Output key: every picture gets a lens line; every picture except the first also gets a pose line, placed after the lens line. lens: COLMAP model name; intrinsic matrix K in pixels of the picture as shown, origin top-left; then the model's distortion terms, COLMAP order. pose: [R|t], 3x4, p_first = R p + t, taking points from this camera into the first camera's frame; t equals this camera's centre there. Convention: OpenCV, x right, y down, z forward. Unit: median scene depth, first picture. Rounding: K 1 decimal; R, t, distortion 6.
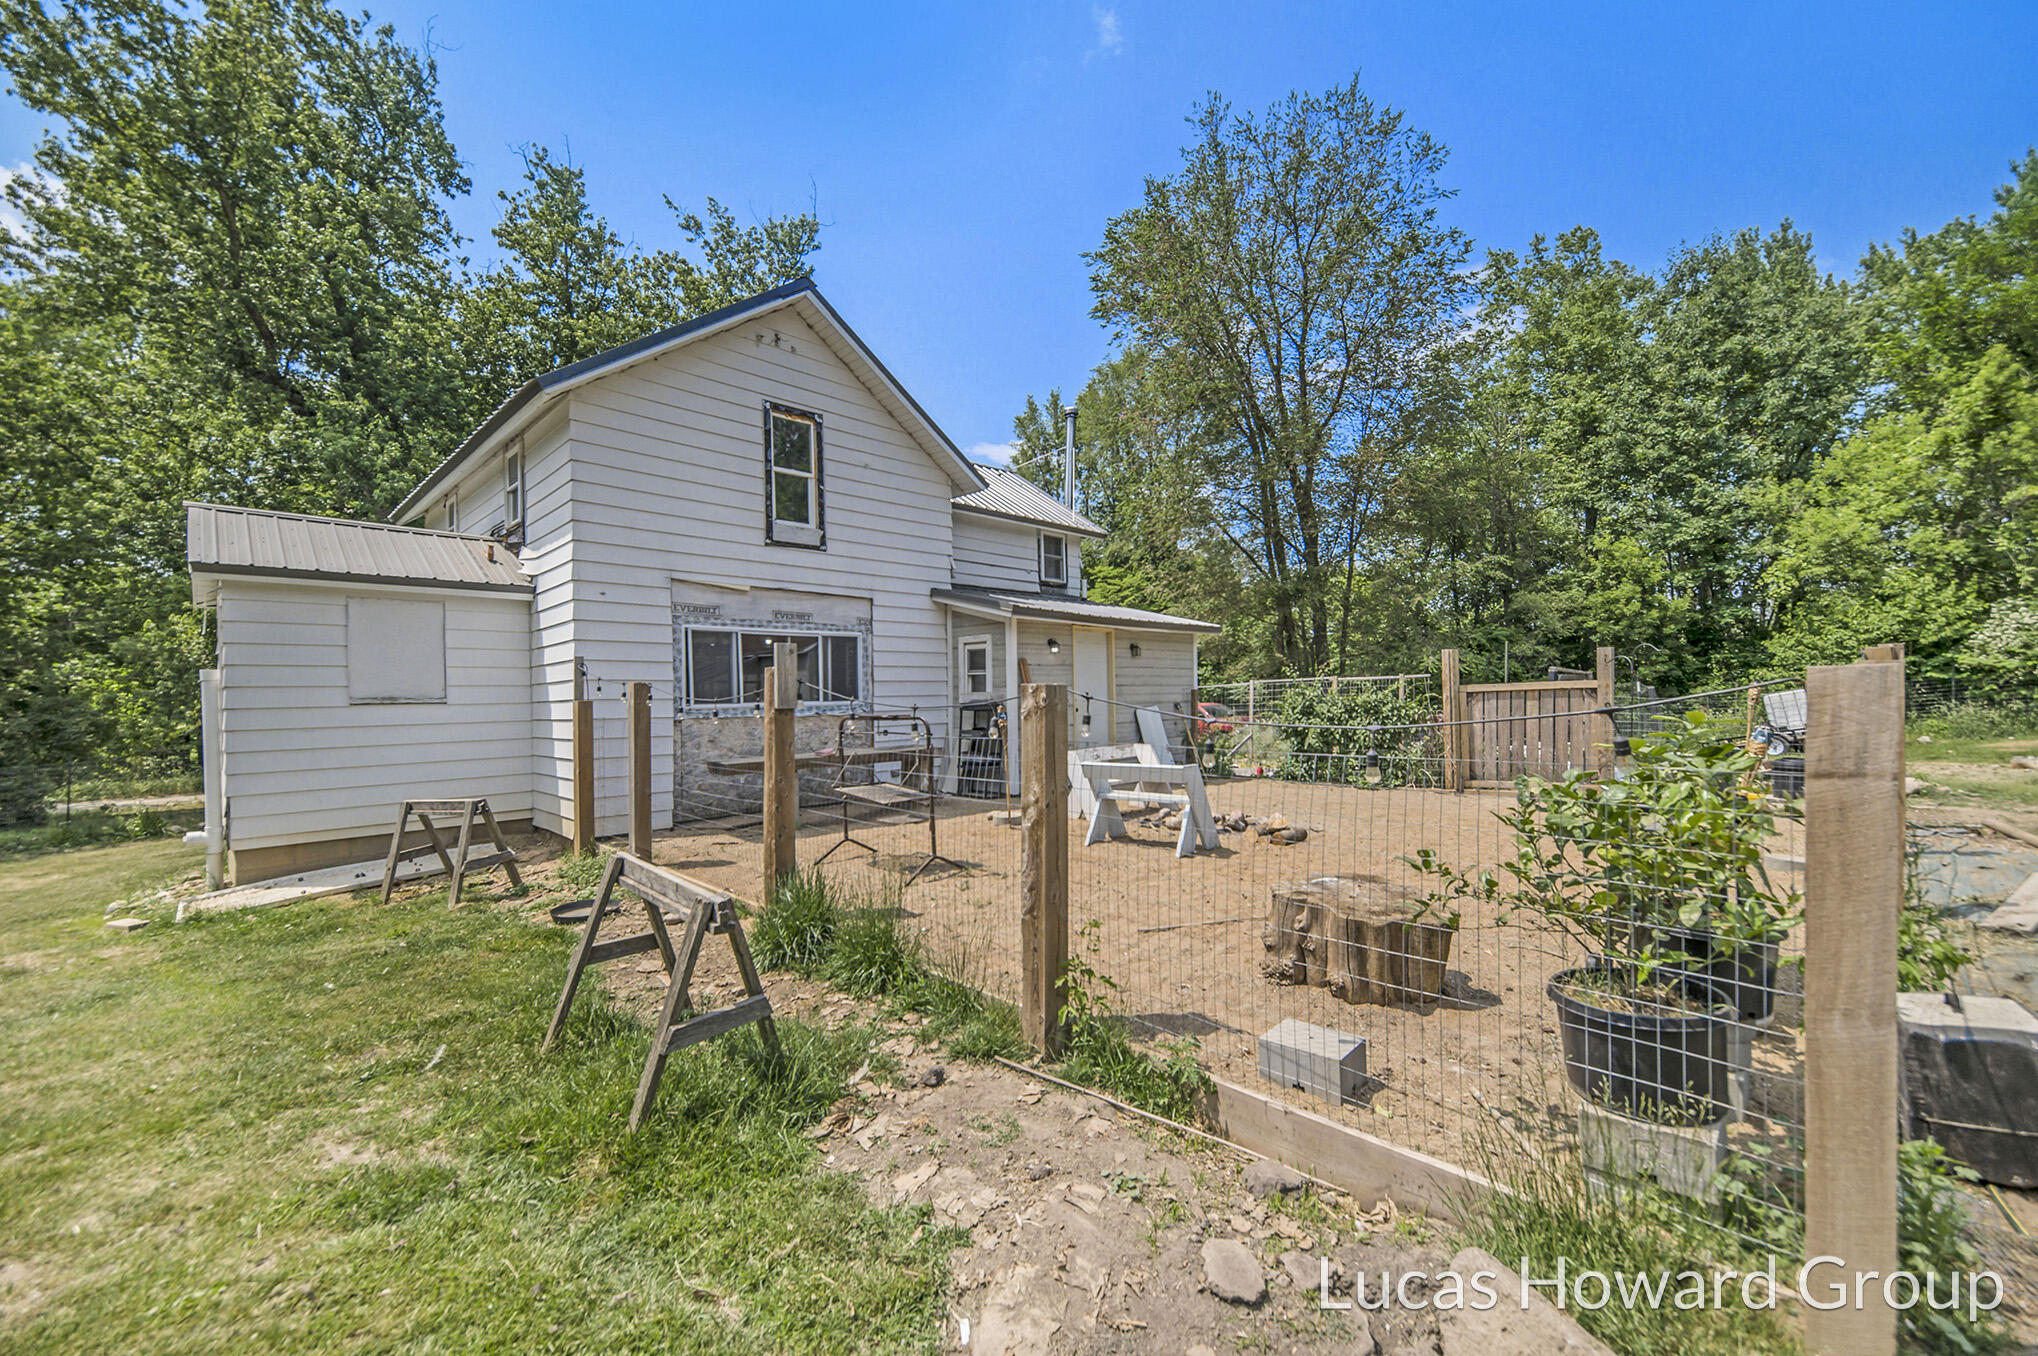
lens RADIAL K [[788.6, 0, 1013.1], [0, 788.6, 688.0], [0, 0, 1]] dist [0.021115, 0.000066]
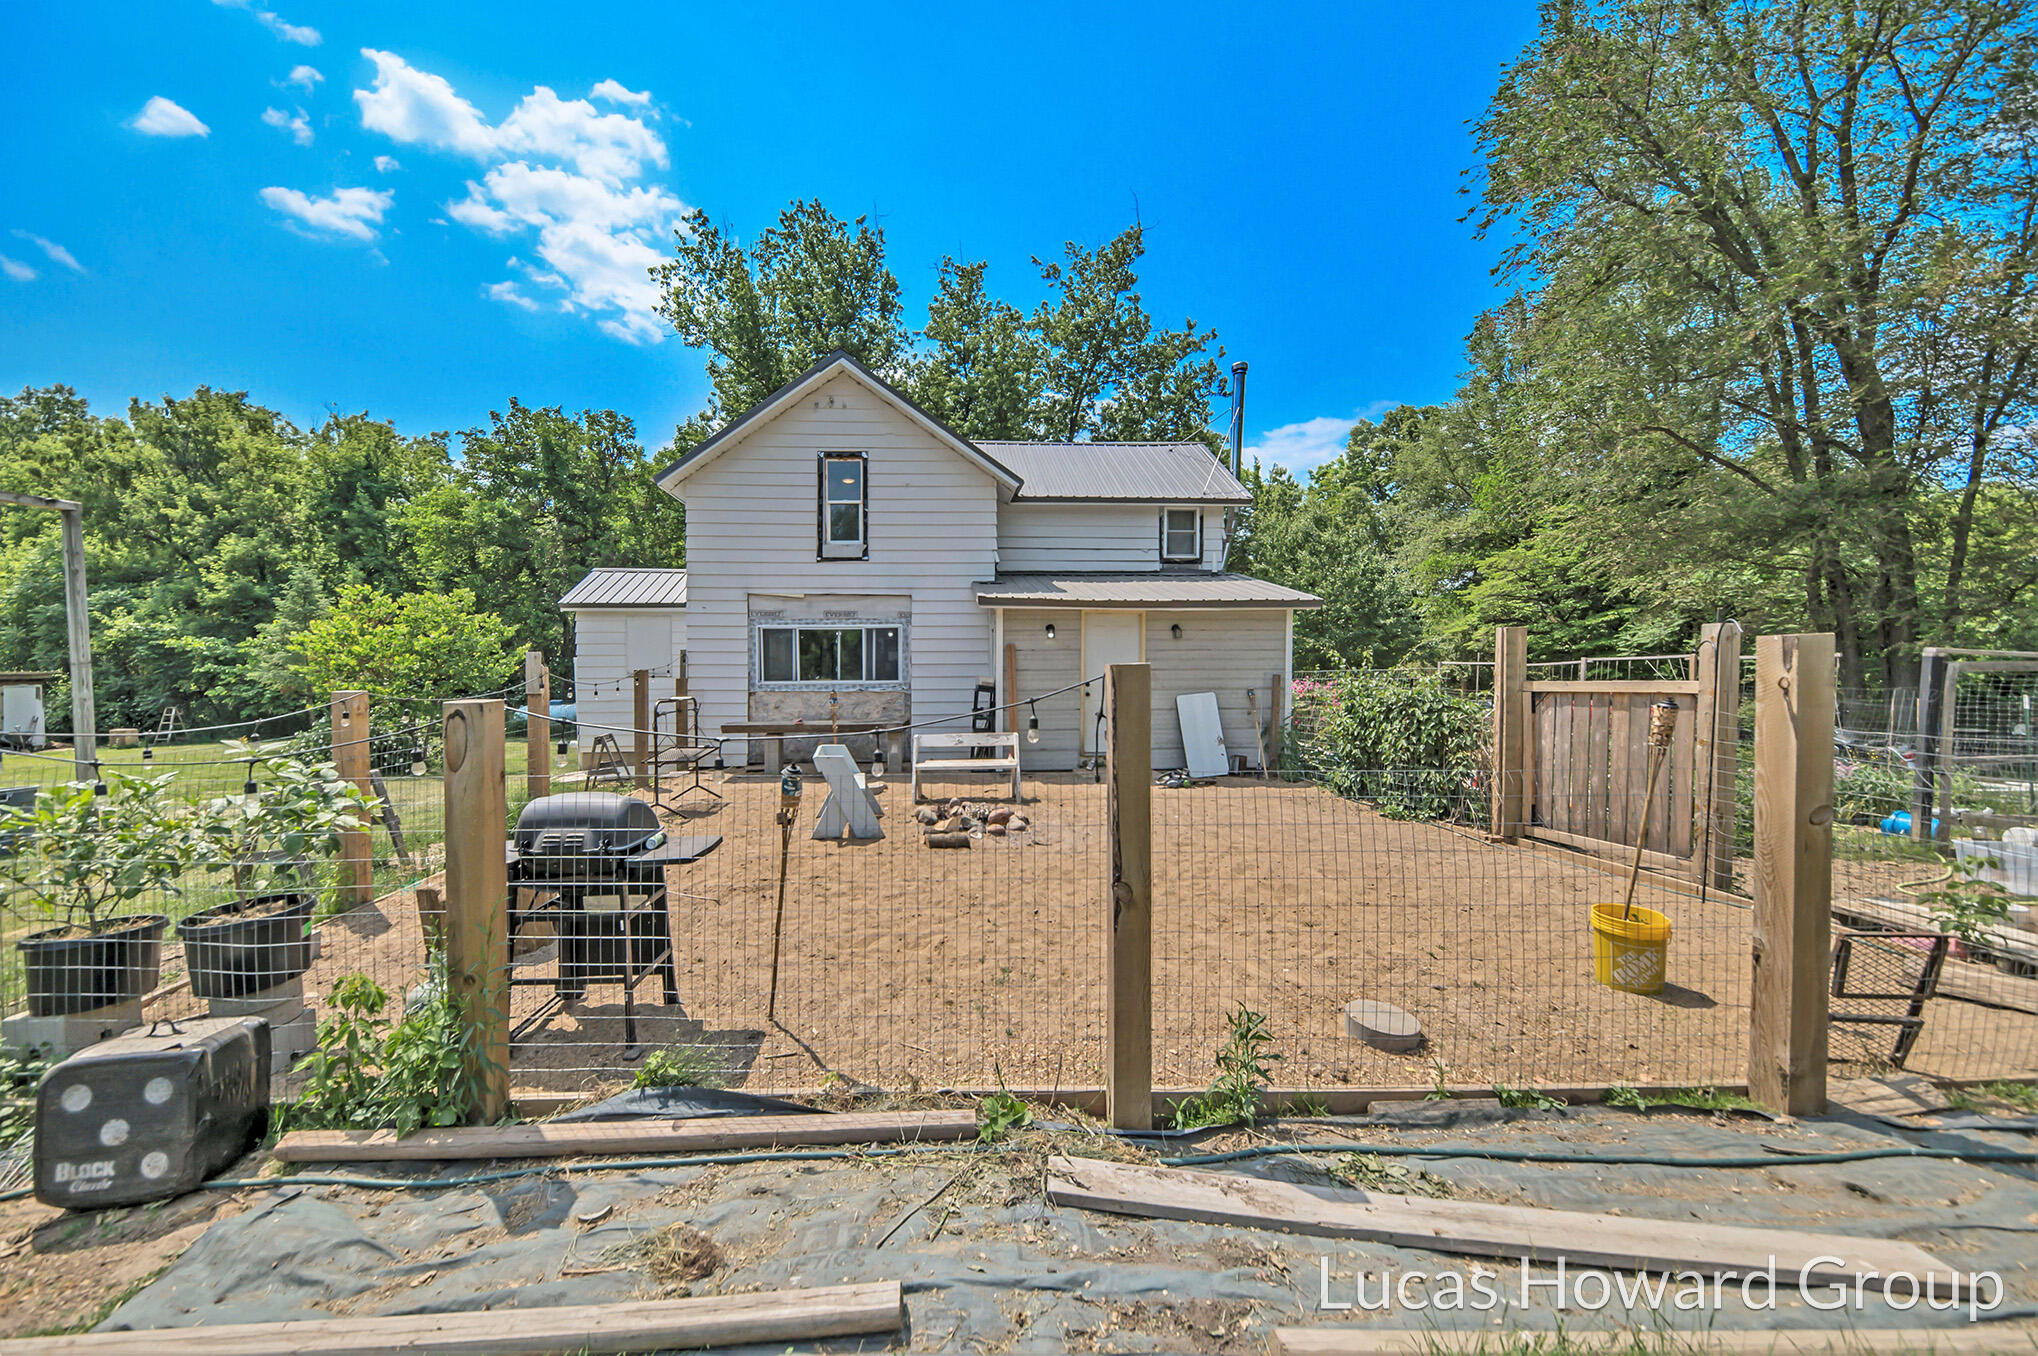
lens RADIAL K [[747.9, 0, 1013.9], [0, 747.9, 676.2], [0, 0, 1]] dist [-0.000551, 0.000003]
pose [[0.736740, 0.023233, -0.675777, 0.736931], [-0.002270, 0.999489, 0.031887, -0.028708], [0.676172, -0.021958, 0.736417, 0.279969]]
